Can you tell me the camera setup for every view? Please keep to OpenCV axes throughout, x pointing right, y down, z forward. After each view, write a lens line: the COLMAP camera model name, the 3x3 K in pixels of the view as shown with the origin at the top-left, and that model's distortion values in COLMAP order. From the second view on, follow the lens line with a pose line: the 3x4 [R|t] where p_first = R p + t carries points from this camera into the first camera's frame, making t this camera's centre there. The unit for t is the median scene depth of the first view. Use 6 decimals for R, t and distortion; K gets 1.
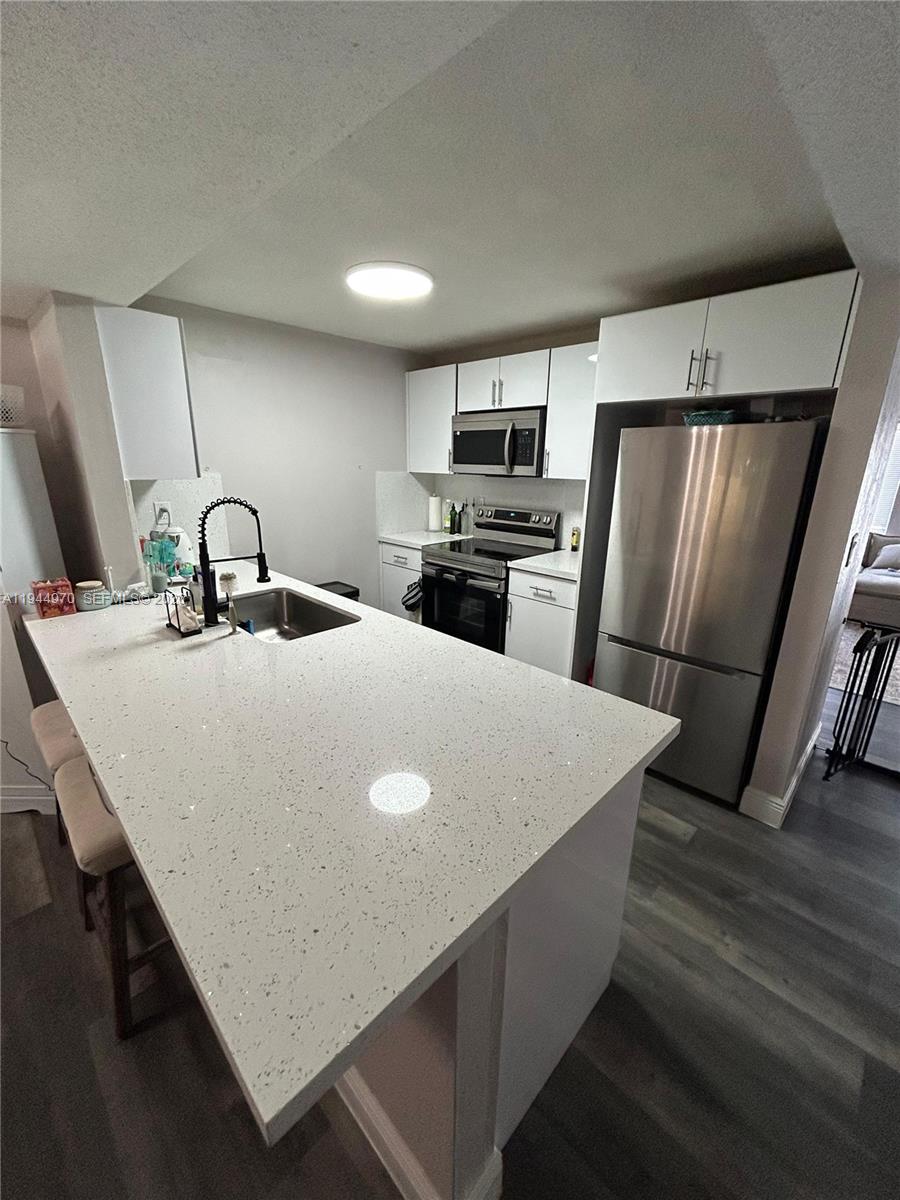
lens RADIAL K [[478.0, 0, 451.4], [0, 478.0, 602.4], [0, 0, 1]] dist [0.001457, -0.000397]
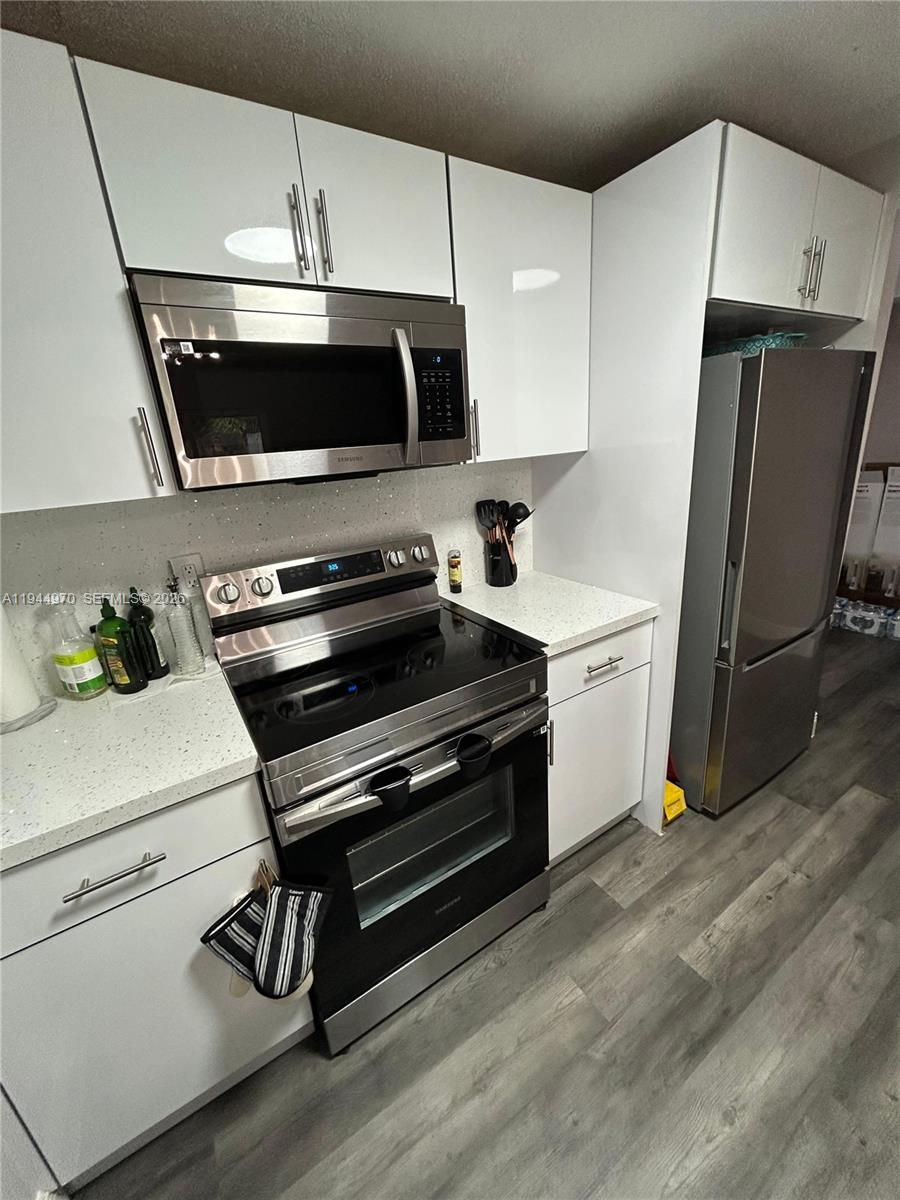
lens RADIAL K [[478.0, 0, 455.7], [0, 478.0, 597.6], [0, 0, 1]] dist [0.001457, -0.000397]
pose [[0.222564, -0.333704, 0.916028, -0.288583], [0.348645, 0.904702, 0.244869, -0.263861], [-0.910446, 0.264870, 0.317698, 0.908292]]
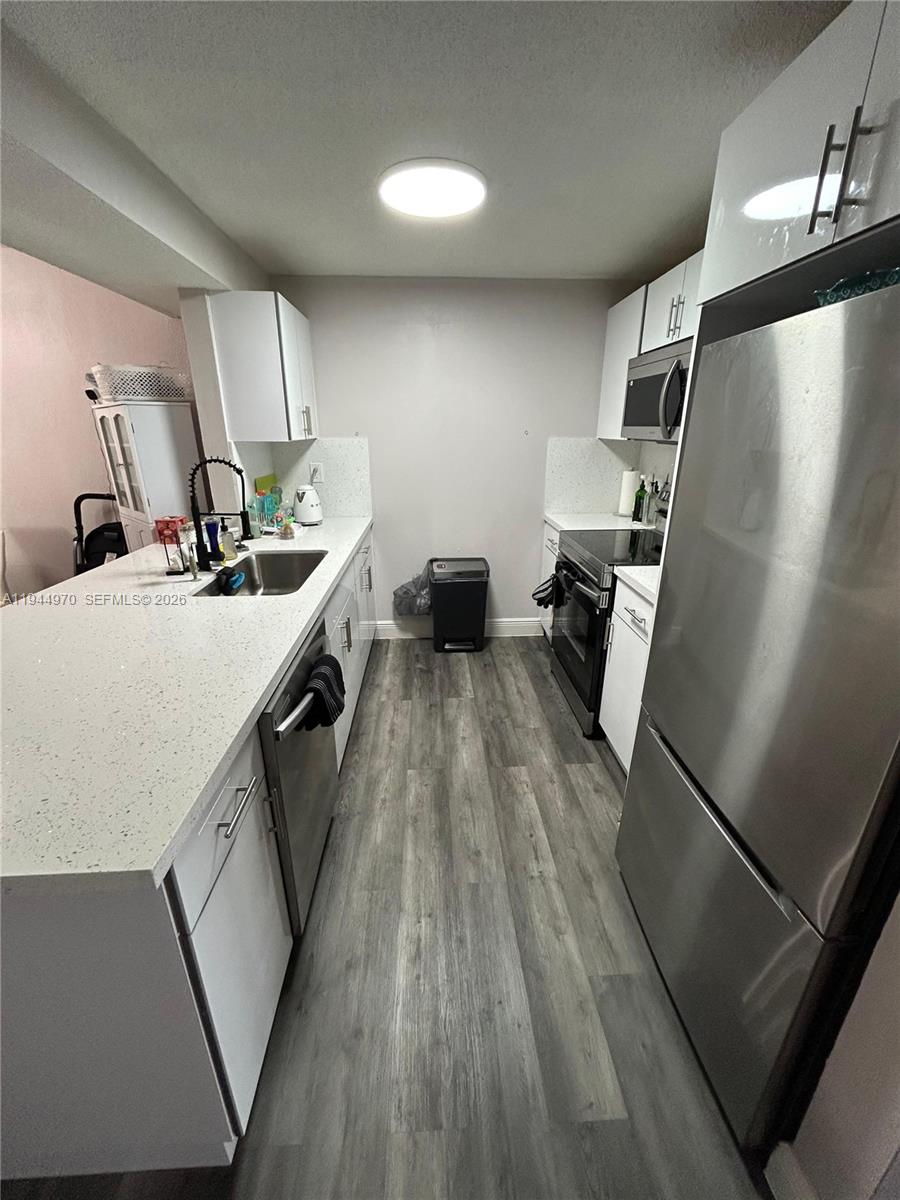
lens RADIAL K [[478.0, 0, 452.5], [0, 478.0, 600.7], [0, 0, 1]] dist [0.001457, -0.000397]
pose [[0.735914, 0.216633, -0.641483, 0.401379], [-0.185030, 0.975715, 0.117237, -0.073569], [0.651302, 0.032418, 0.758126, 0.314017]]
